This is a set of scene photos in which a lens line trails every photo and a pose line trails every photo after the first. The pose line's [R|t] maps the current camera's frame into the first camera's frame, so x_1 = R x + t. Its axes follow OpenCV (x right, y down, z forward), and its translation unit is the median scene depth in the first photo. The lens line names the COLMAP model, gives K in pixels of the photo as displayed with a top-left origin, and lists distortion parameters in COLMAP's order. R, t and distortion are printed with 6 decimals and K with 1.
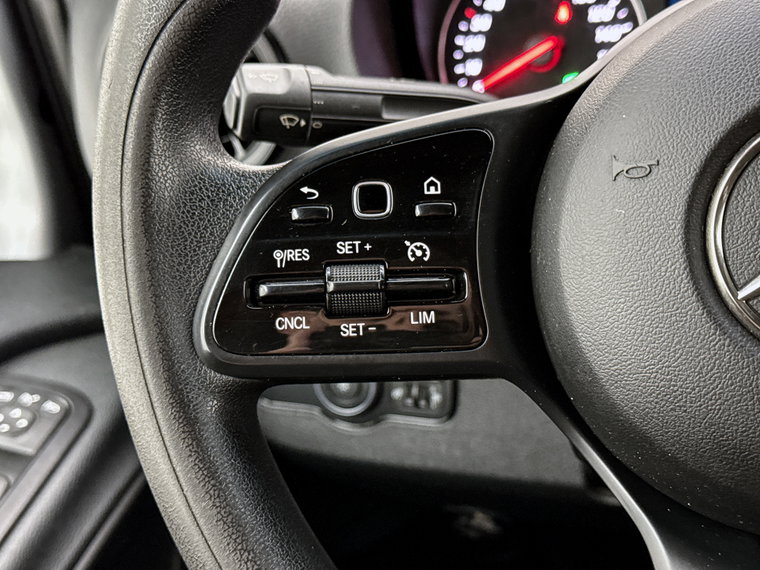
lens RADIAL K [[1133.4, 0, 377.1], [0, 1133.4, 284.7], [0, 0, 1]] dist [0.030389, 0.000000]
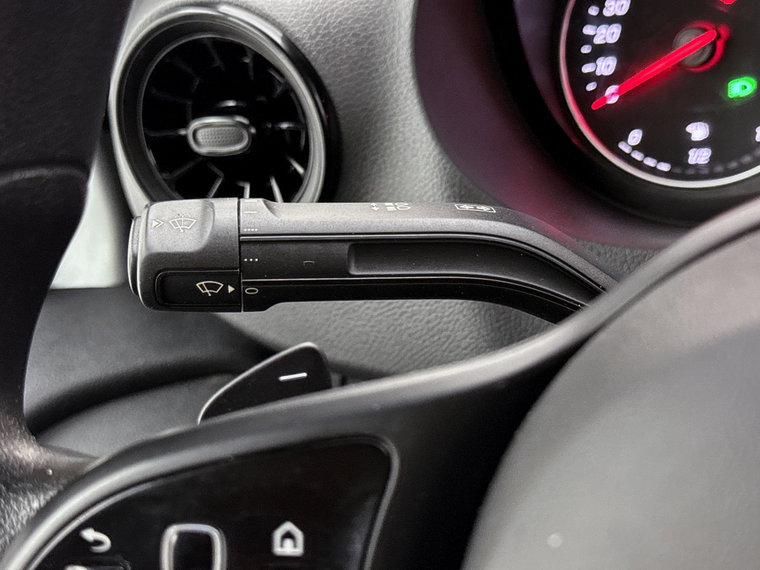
lens RADIAL K [[1133.4, 0, 384.0], [0, 1133.4, 285.8], [0, 0, 1]] dist [0.030389, 0.000000]
pose [[0.974118, 0.024778, -0.224678, 0.178302], [0.005872, 0.990864, 0.134736, -0.233318], [0.225964, -0.132568, 0.965073, 0.347840]]
